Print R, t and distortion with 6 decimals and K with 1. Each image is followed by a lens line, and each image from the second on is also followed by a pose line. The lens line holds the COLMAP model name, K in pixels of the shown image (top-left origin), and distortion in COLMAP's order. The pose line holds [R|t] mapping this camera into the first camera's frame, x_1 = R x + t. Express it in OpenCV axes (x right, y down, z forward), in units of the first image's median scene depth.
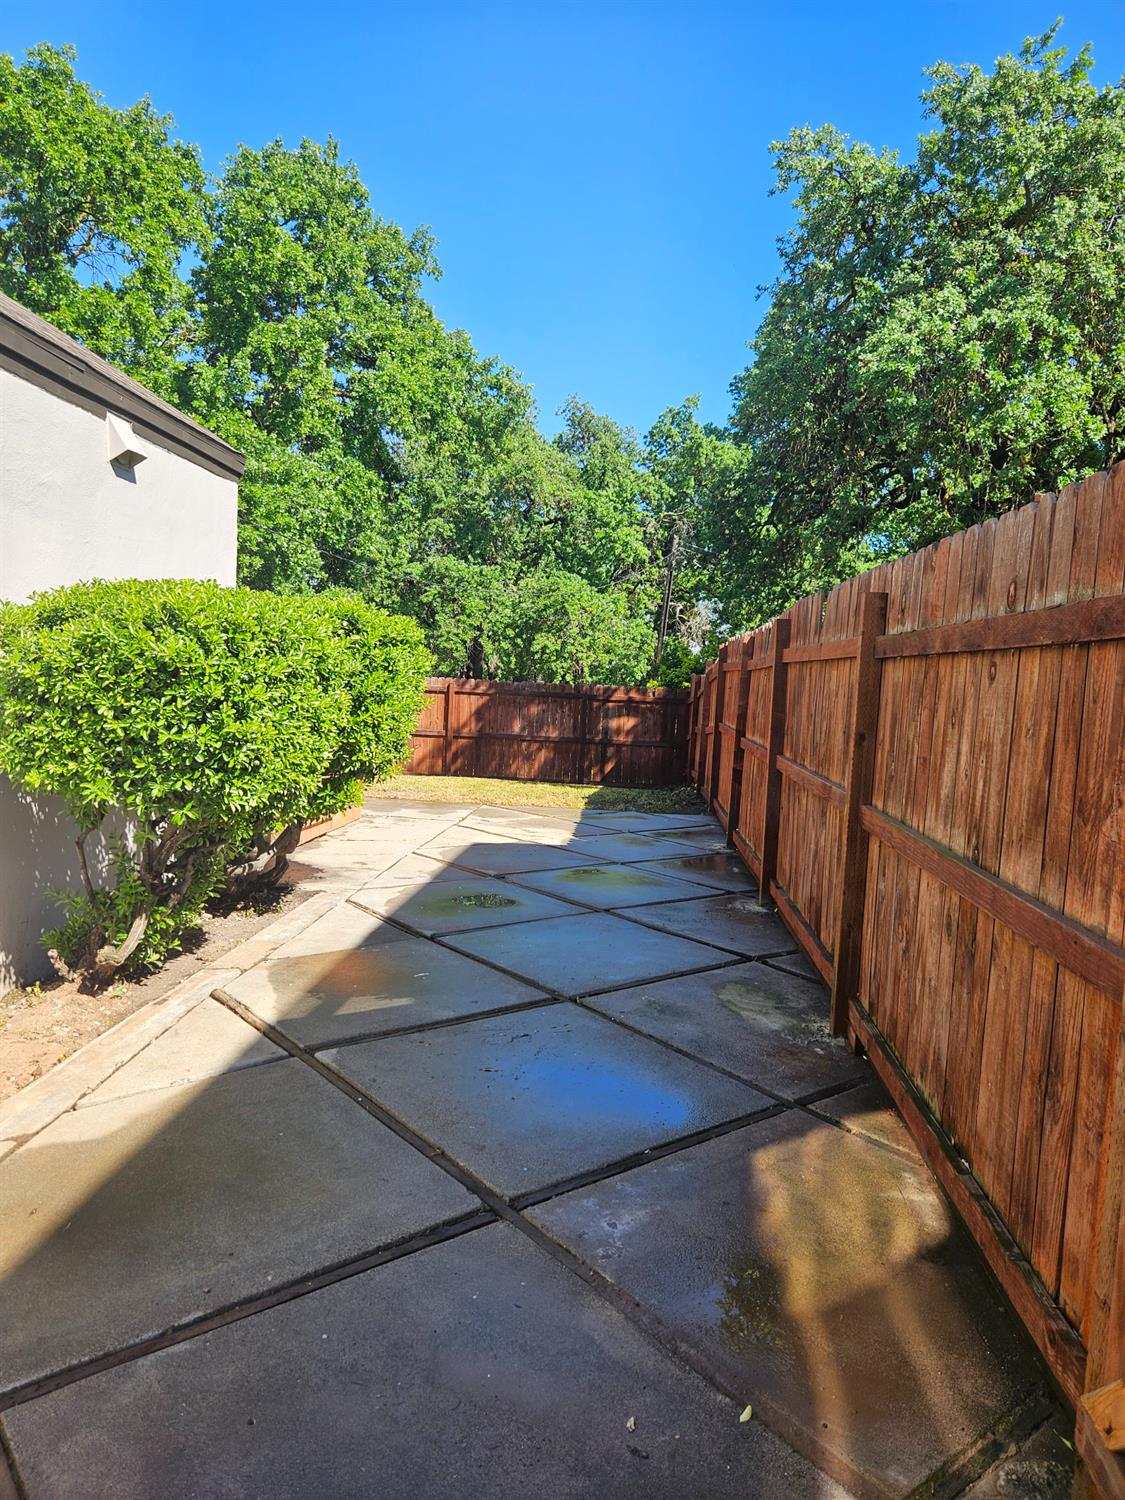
lens RADIAL K [[1014.7, 0, 567.0], [0, 1014.7, 754.5], [0, 0, 1]] dist [0.054648, -0.000776]
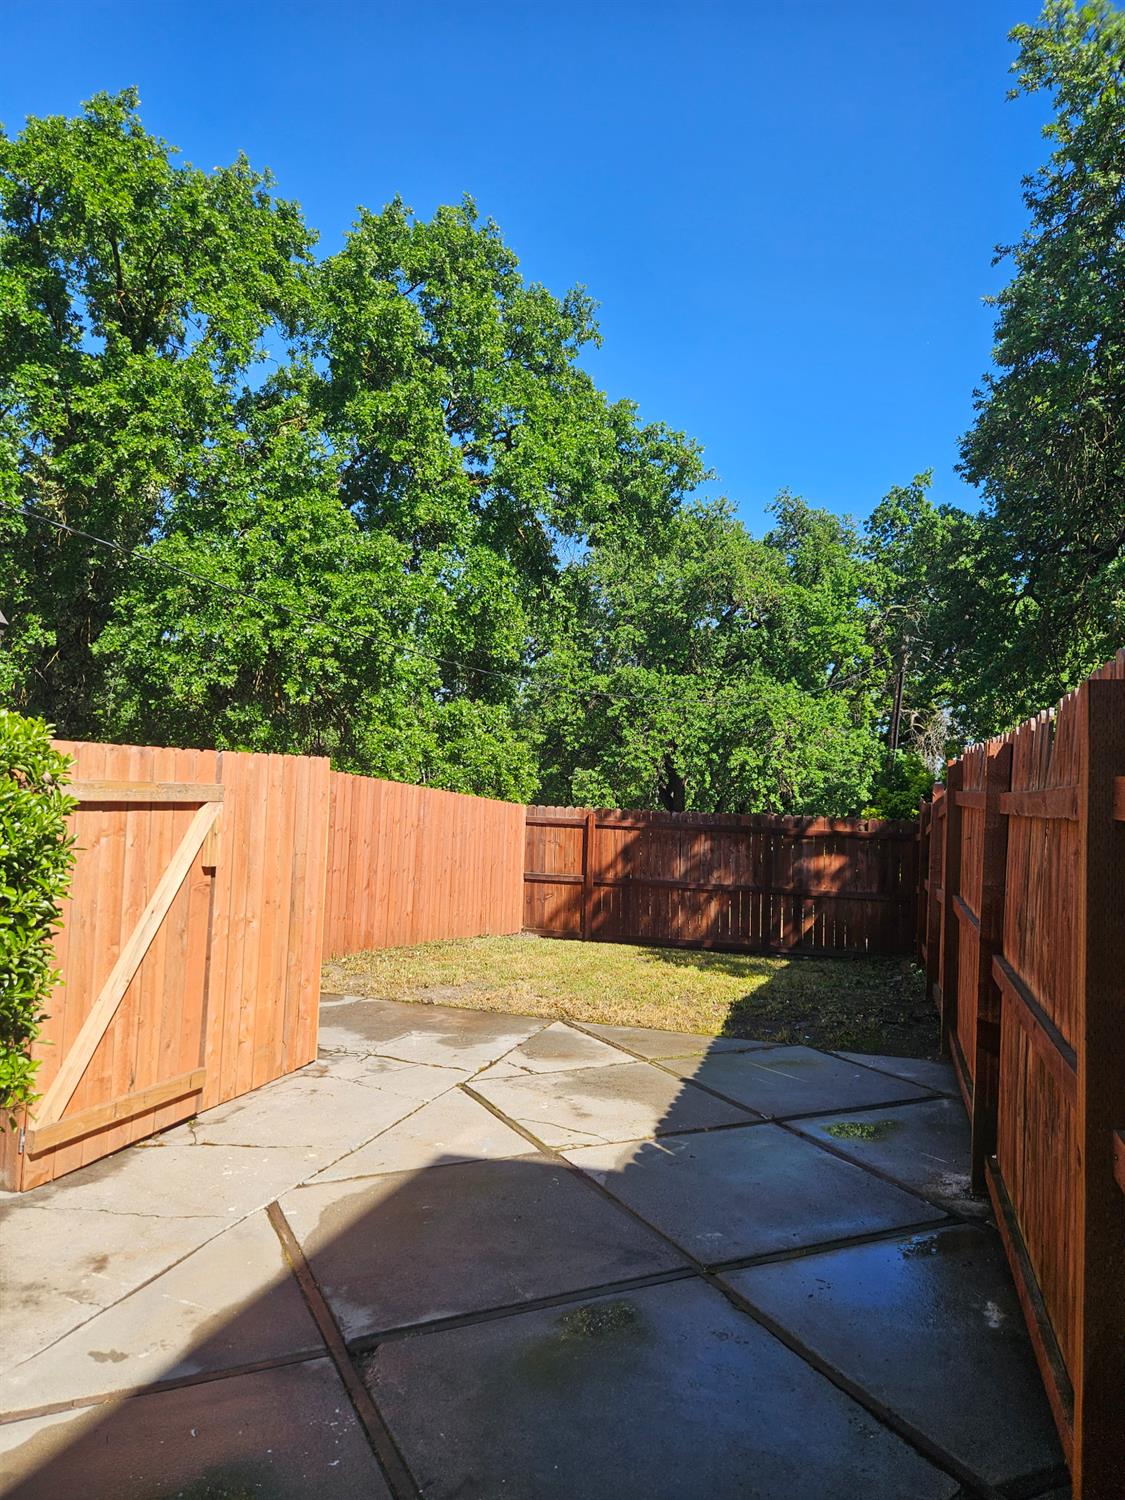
lens RADIAL K [[994.2, 0, 562.5], [0, 994.2, 750.0], [0, 0, 1]] dist [0.091167, -0.081233]
pose [[0.971247, -0.022522, -0.237007, 0.033158], [-0.005905, 0.992930, -0.118552, -0.020064], [0.238002, 0.116542, 0.964247, 0.179340]]
